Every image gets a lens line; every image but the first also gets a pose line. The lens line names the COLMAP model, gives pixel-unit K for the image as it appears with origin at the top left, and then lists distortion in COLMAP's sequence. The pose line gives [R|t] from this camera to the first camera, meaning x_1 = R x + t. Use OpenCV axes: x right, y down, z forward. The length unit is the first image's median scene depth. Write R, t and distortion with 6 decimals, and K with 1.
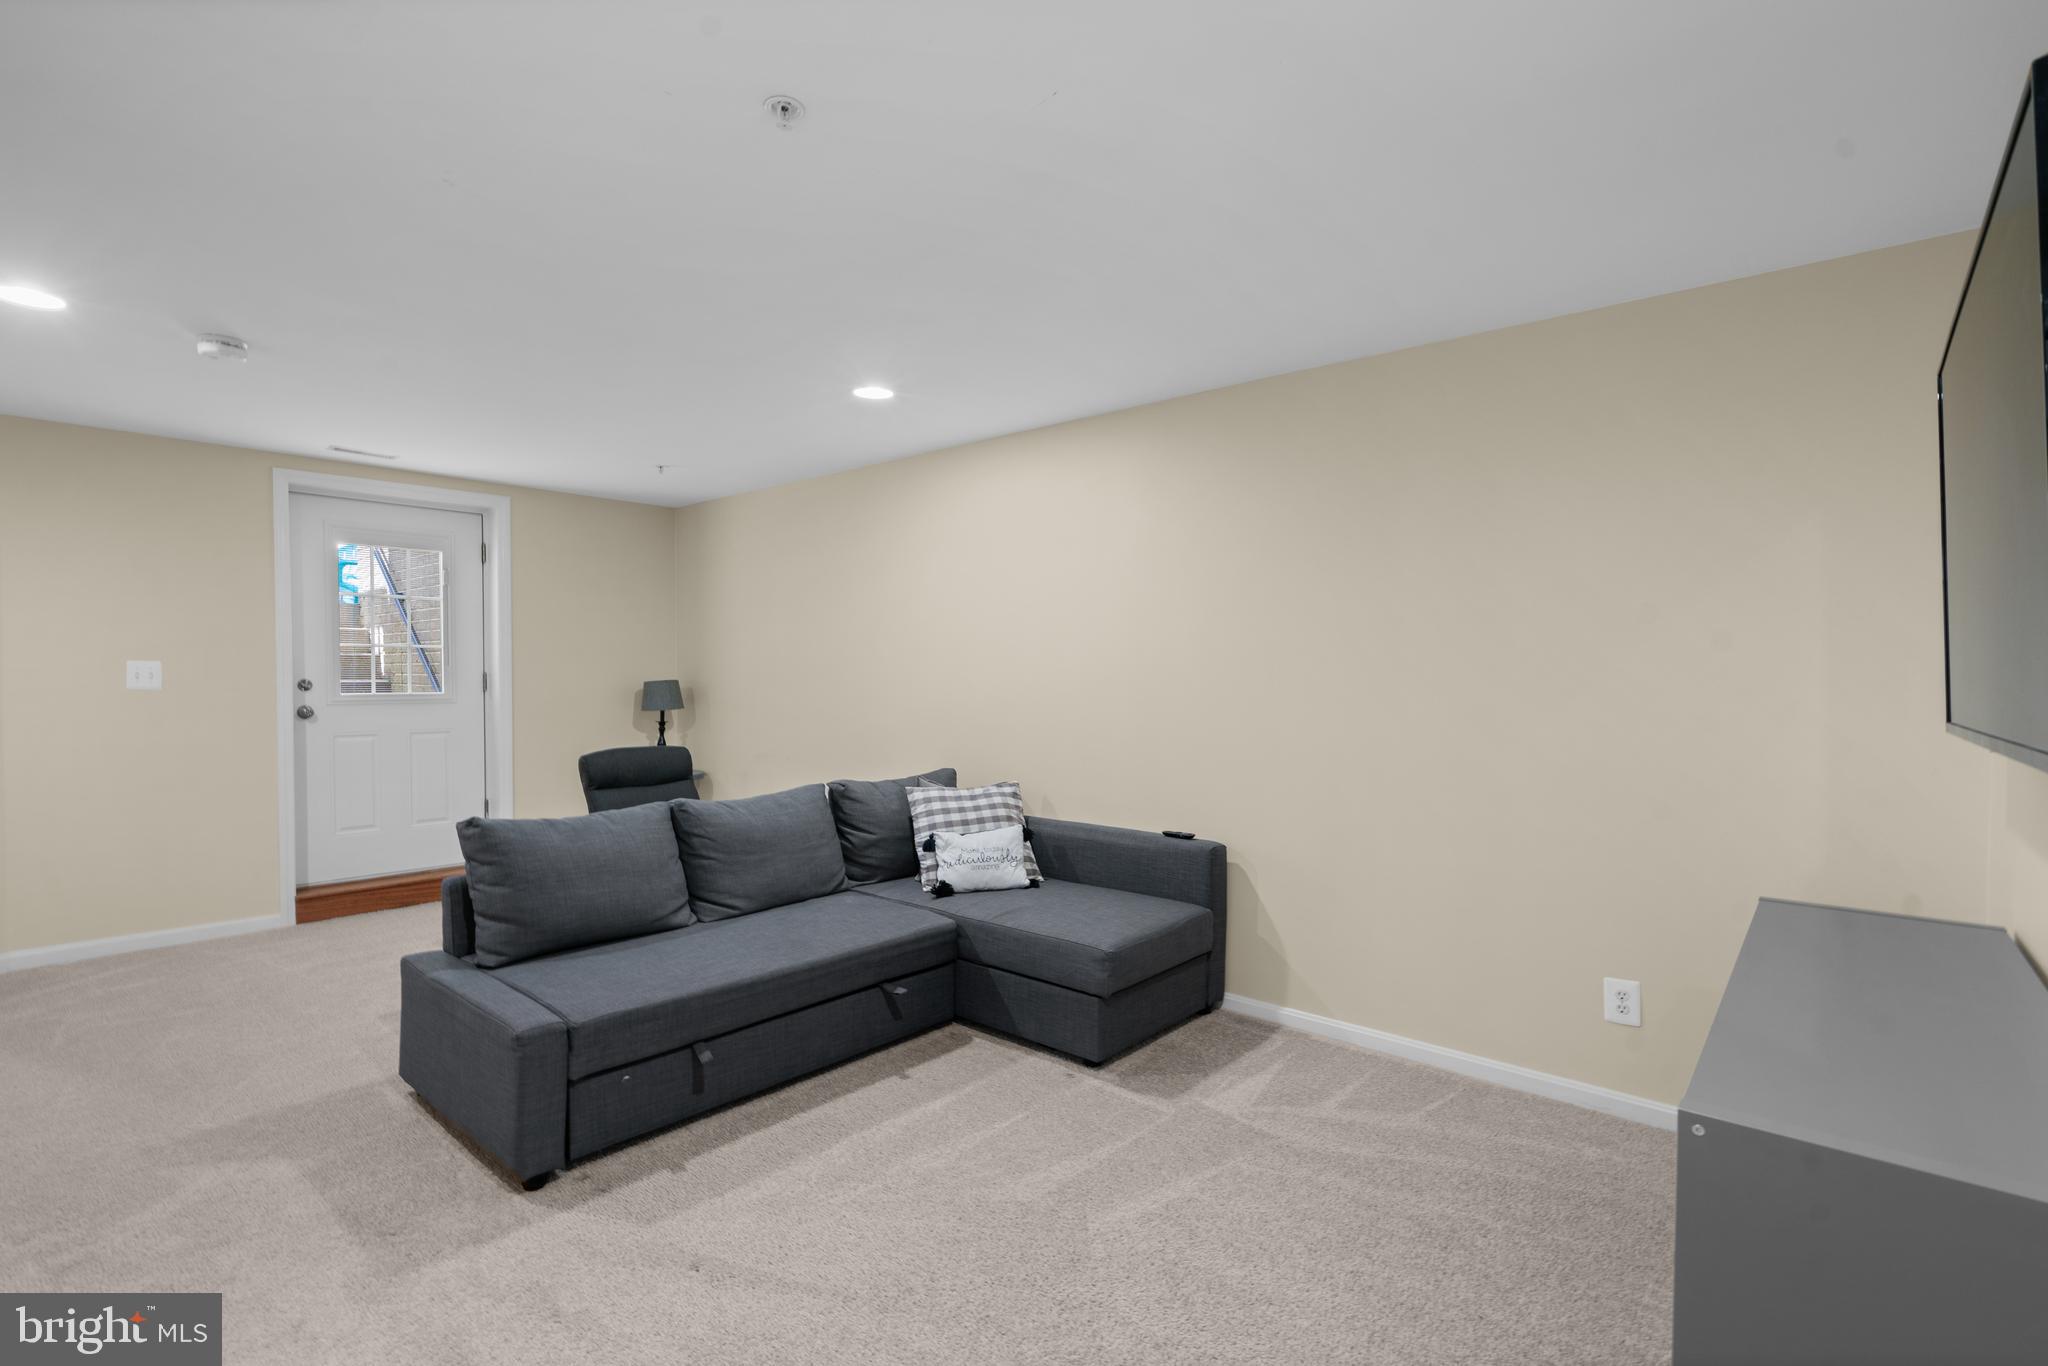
lens RADIAL K [[928.5, 0, 1021.8], [0, 928.5, 679.5], [0, 0, 1]] dist [-0.009603, 0.004844]
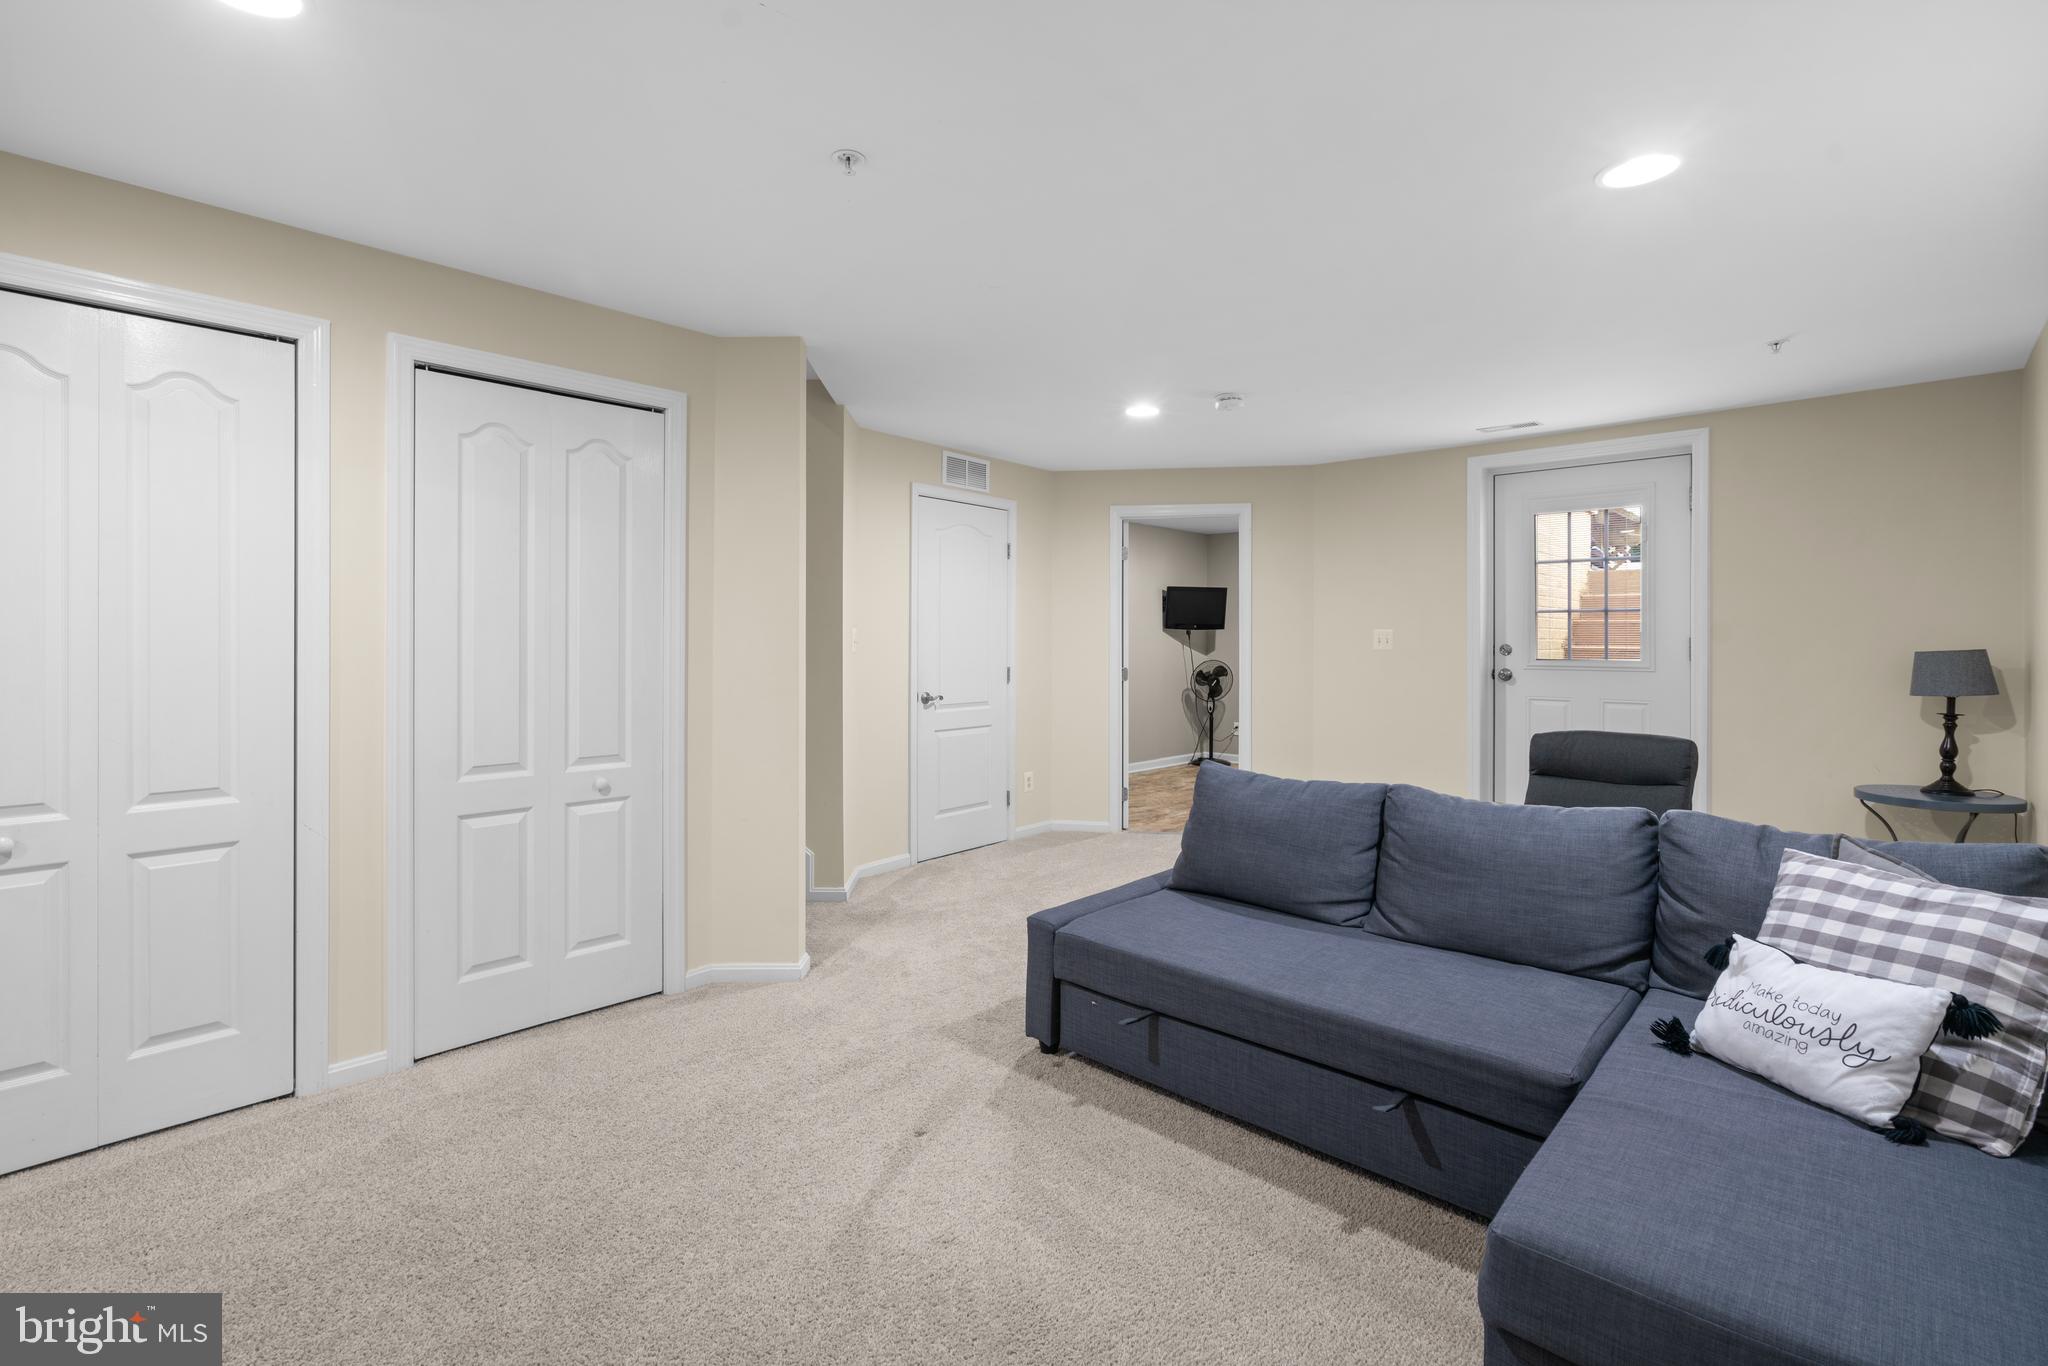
lens RADIAL K [[928.5, 0, 1023.1], [0, 928.5, 644.1], [0, 0, 1]] dist [-0.009603, 0.004844]
pose [[-0.018018, 0.001336, -0.999837, 0.445593], [-0.008891, 0.999959, 0.001497, 0.002910], [0.999798, 0.008917, -0.018005, 0.619870]]
